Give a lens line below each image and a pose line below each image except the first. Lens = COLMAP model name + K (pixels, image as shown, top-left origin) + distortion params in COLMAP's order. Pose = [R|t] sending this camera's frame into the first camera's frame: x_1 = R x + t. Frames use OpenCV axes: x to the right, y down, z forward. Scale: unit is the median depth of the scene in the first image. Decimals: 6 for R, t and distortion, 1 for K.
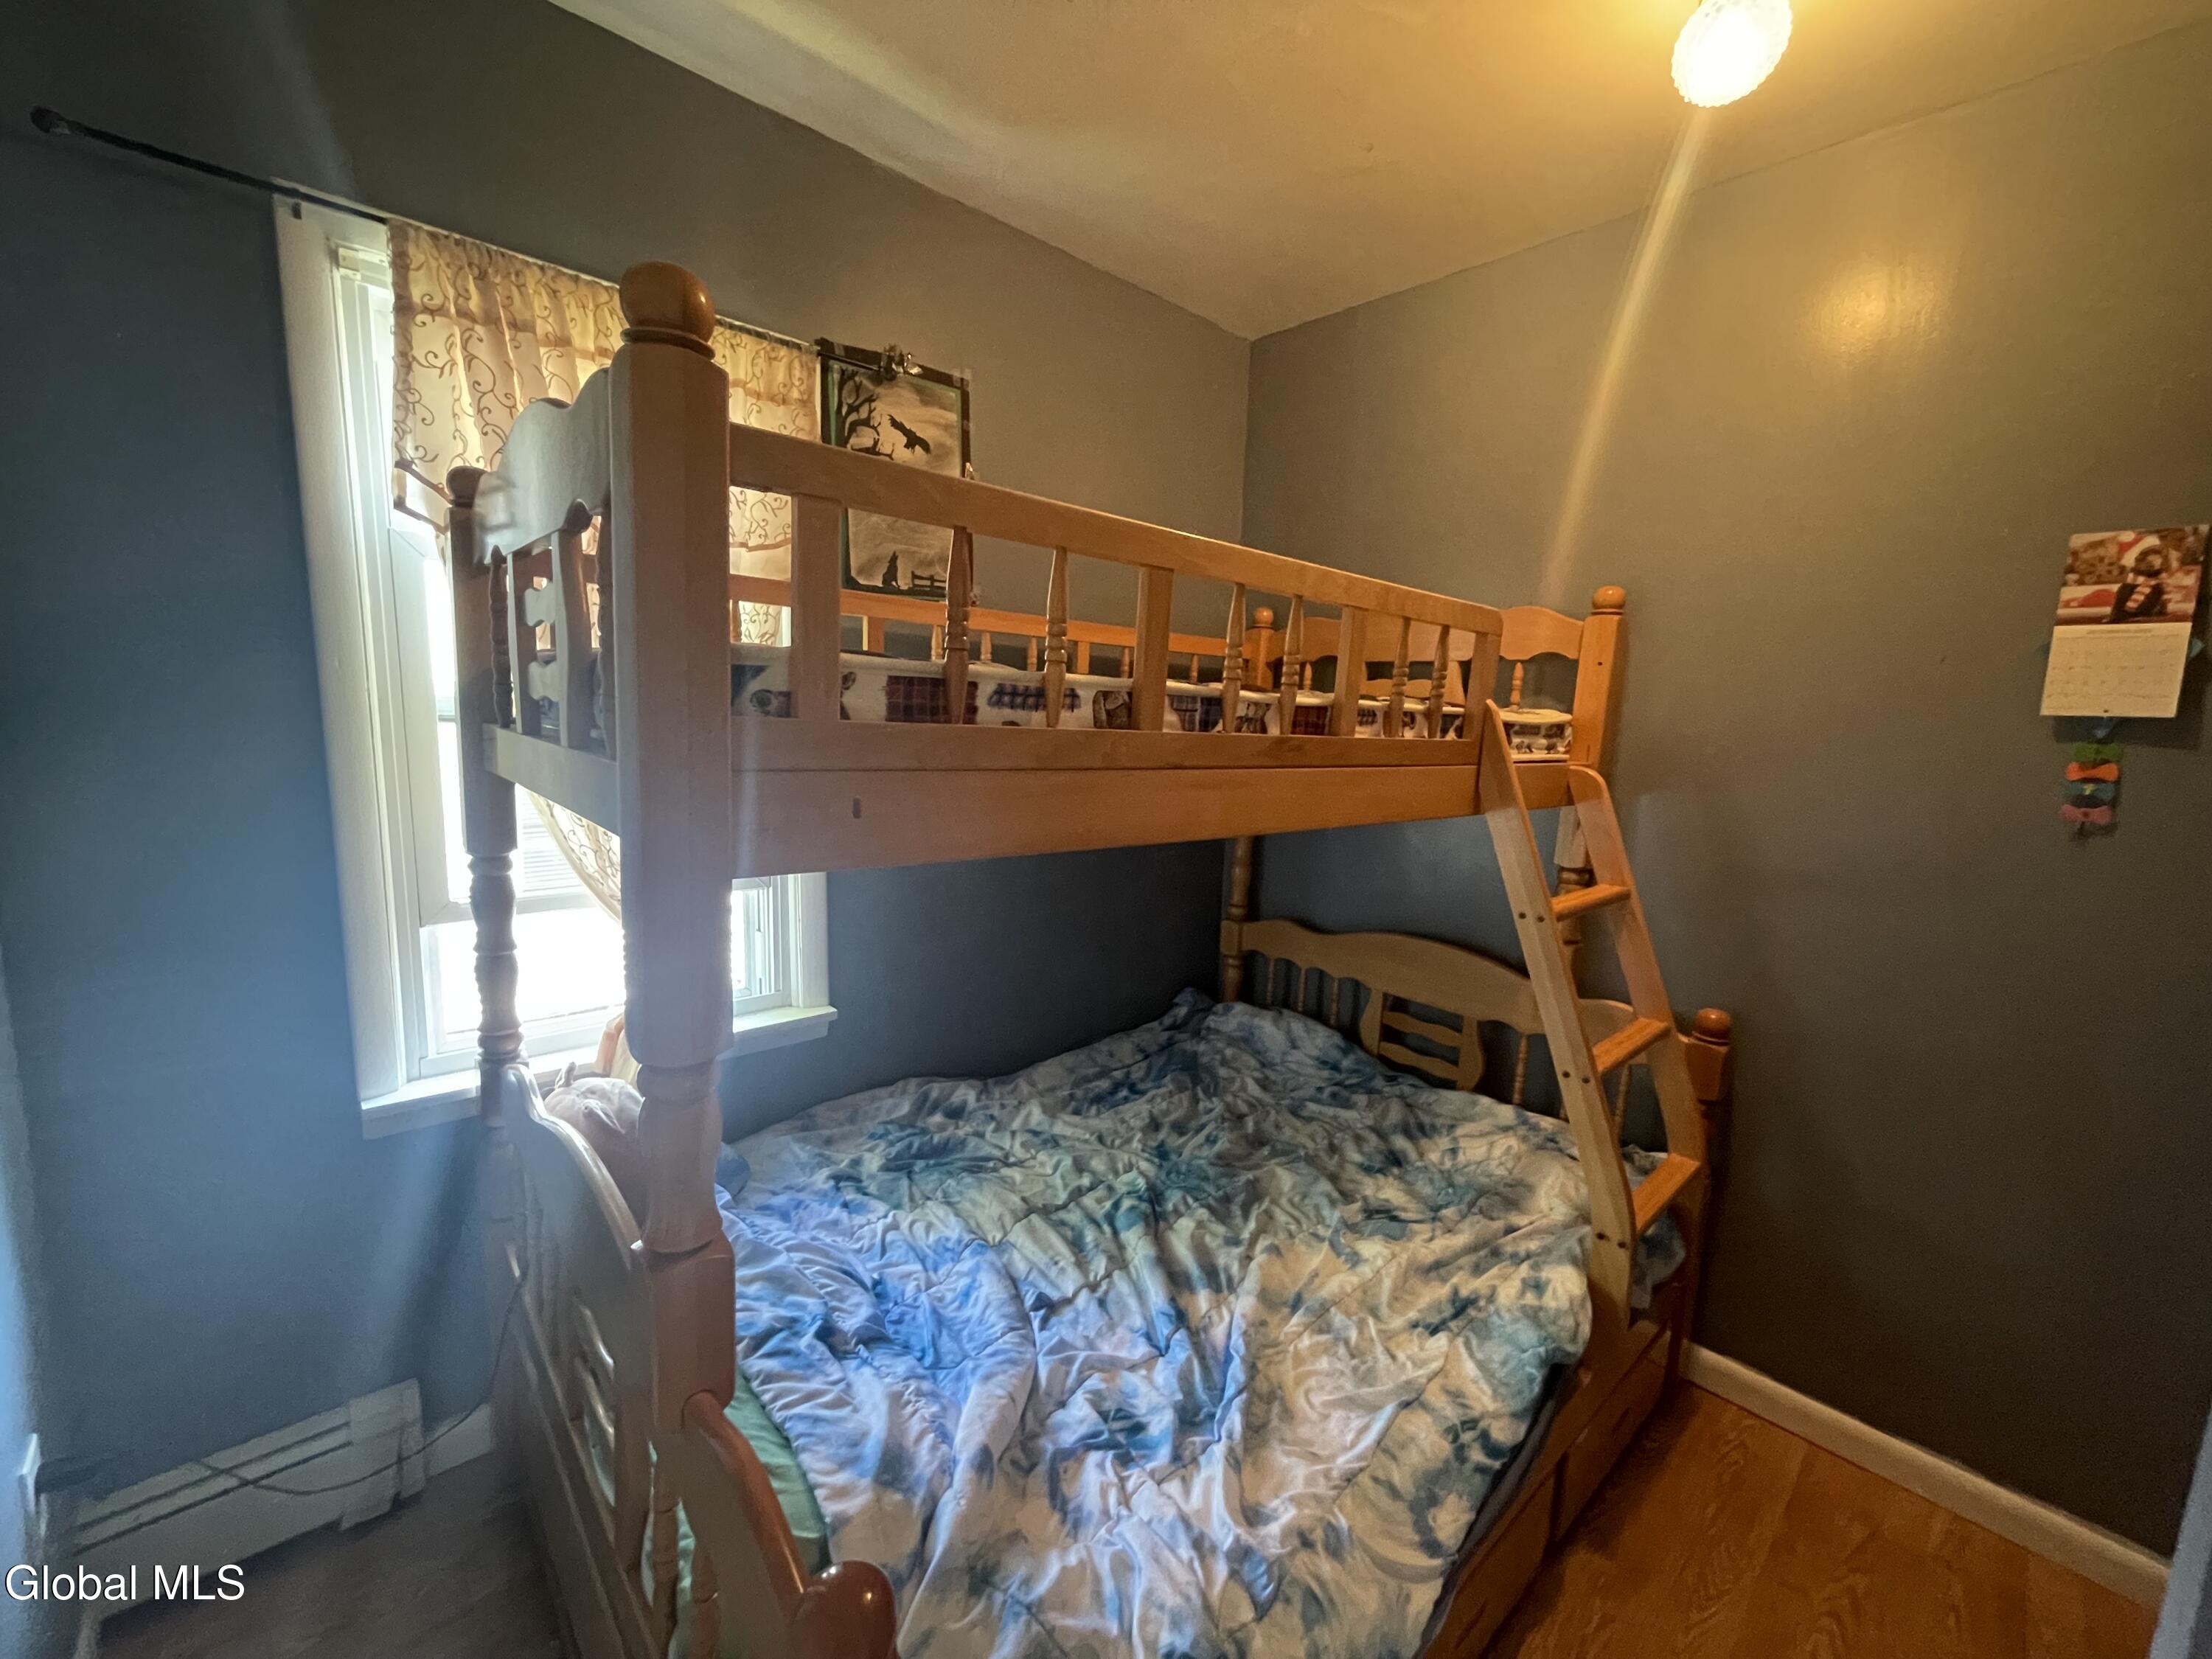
lens RADIAL K [[900.9, 0, 1101.7], [0, 900.9, 835.3], [0, 0, 1]] dist [-0.000773, -0.000560]
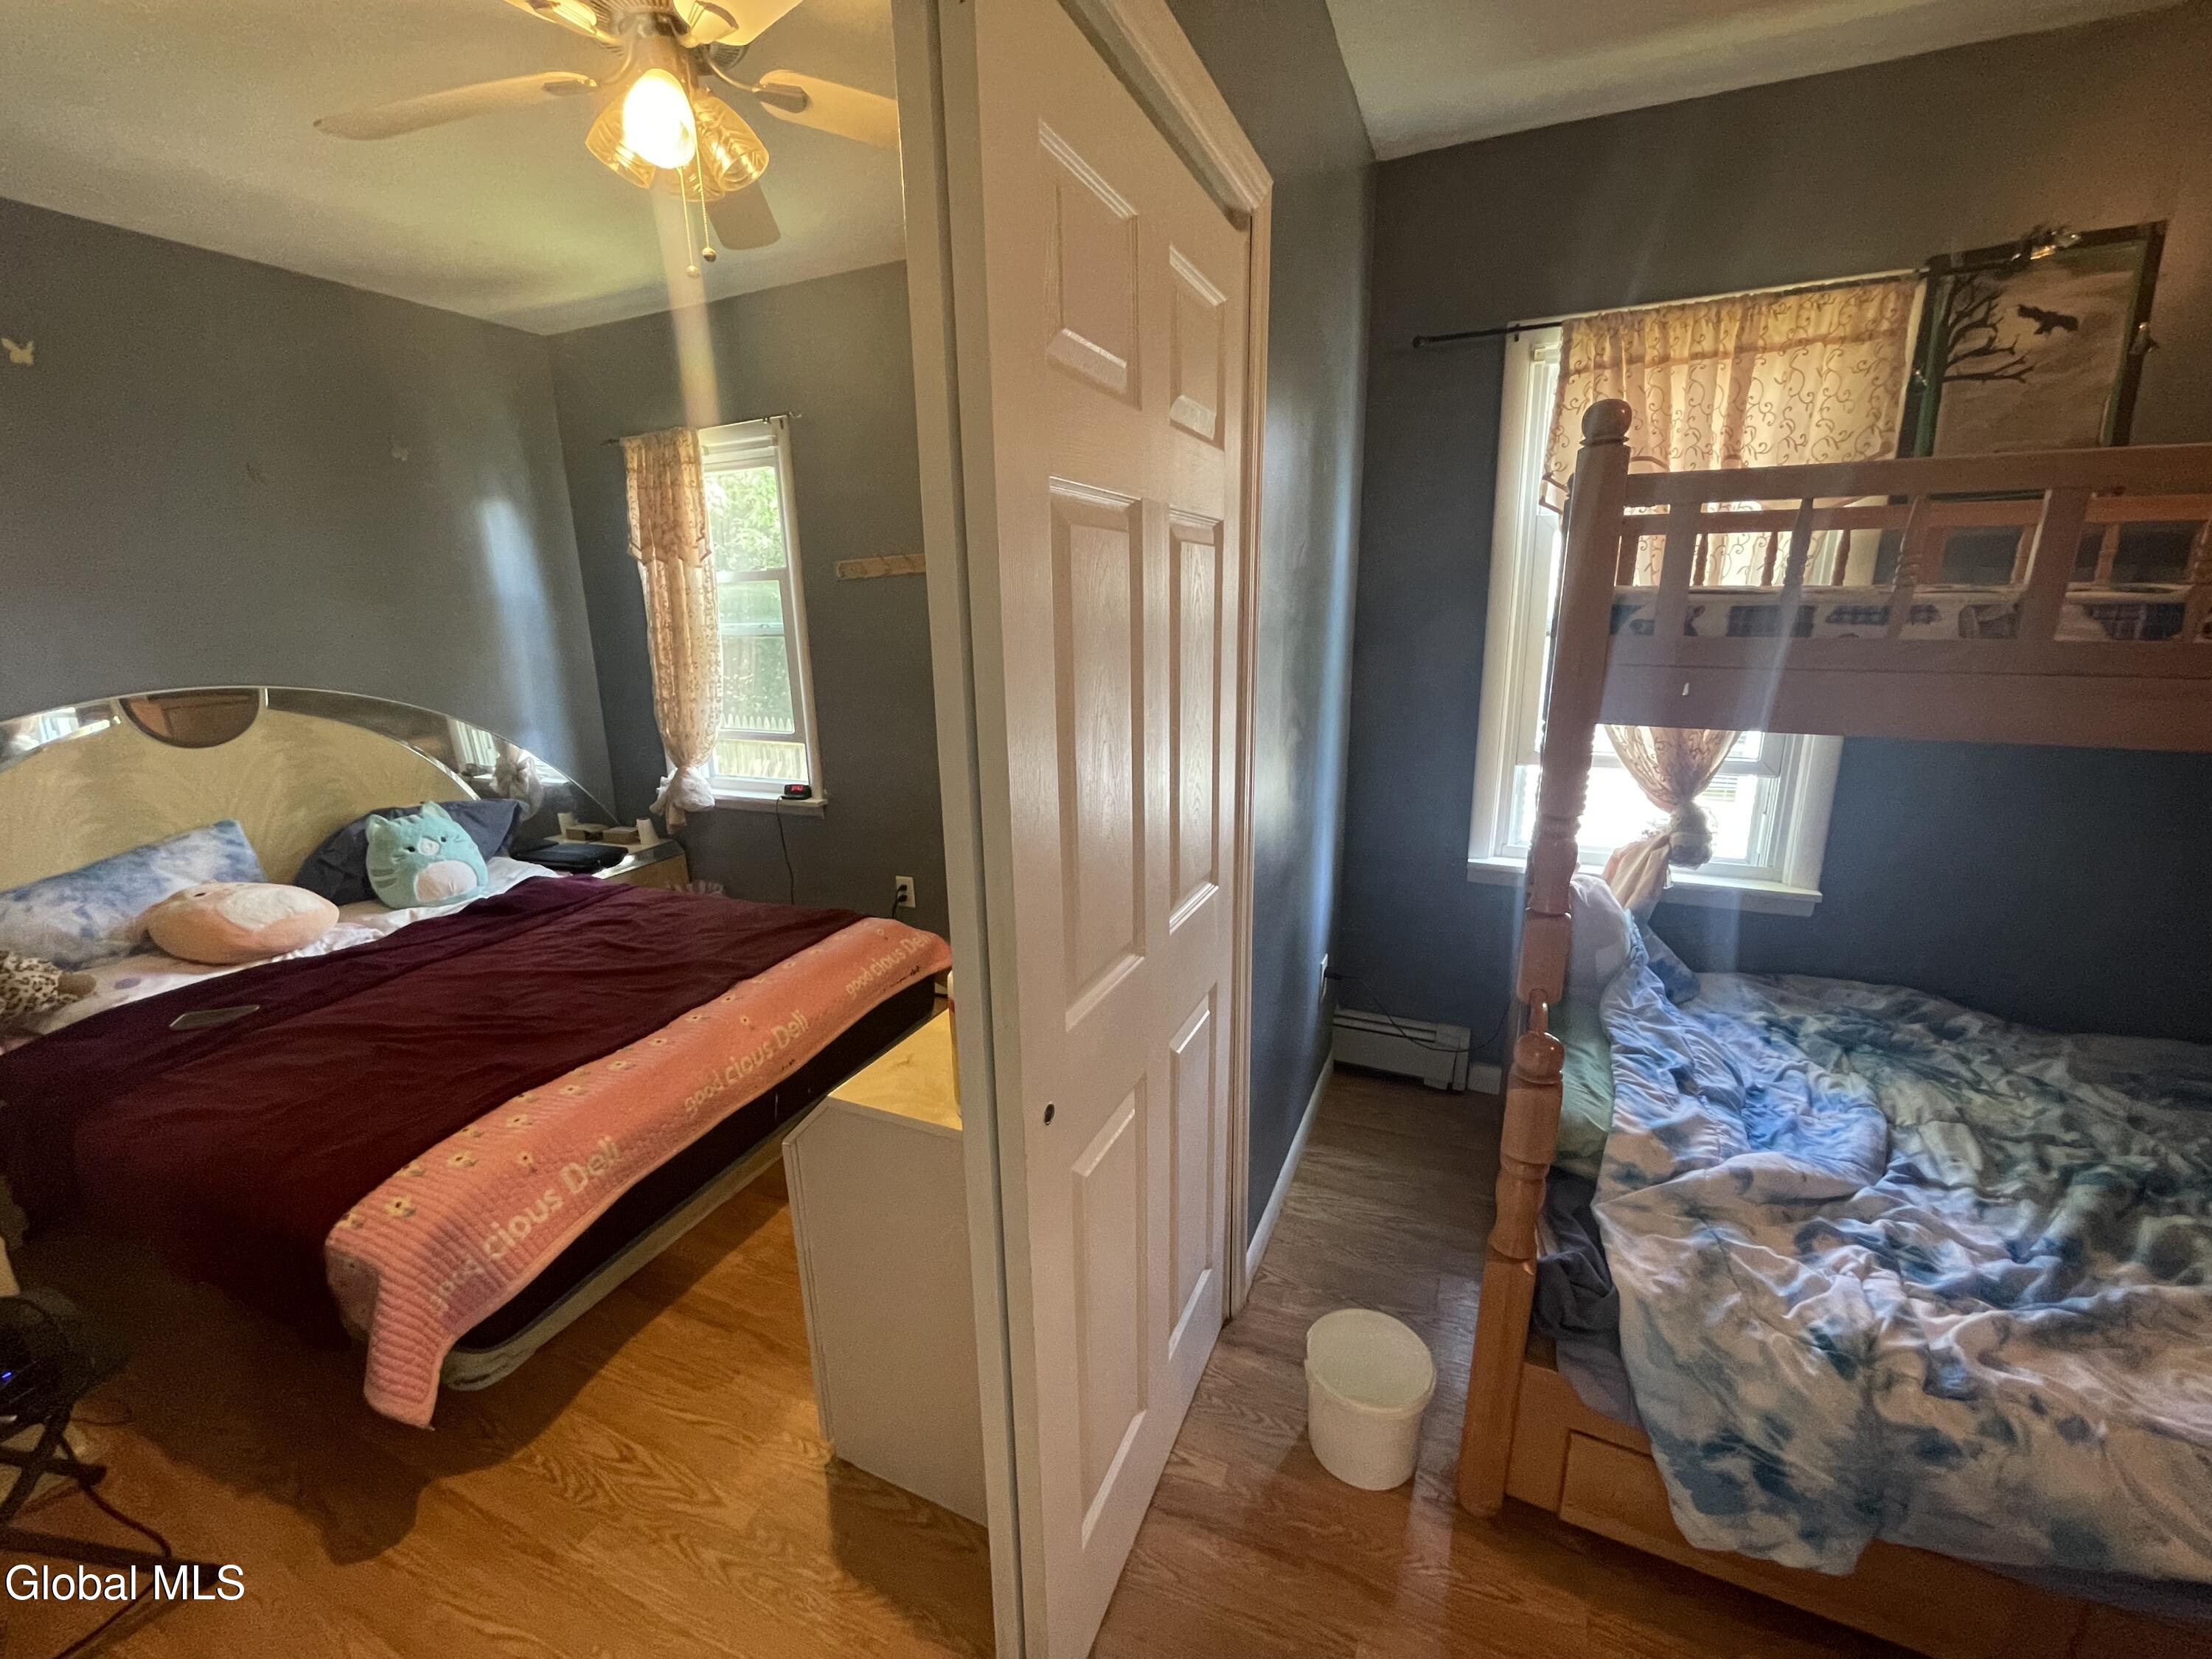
lens RADIAL K [[900.9, 0, 1107.4], [0, 900.9, 824.2], [0, 0, 1]] dist [-0.000773, -0.000560]
pose [[0.387502, 0.176183, -0.904877, 0.451857], [-0.097126, 0.983907, 0.149977, 0.034914], [0.916738, 0.029770, 0.398378, -0.323504]]
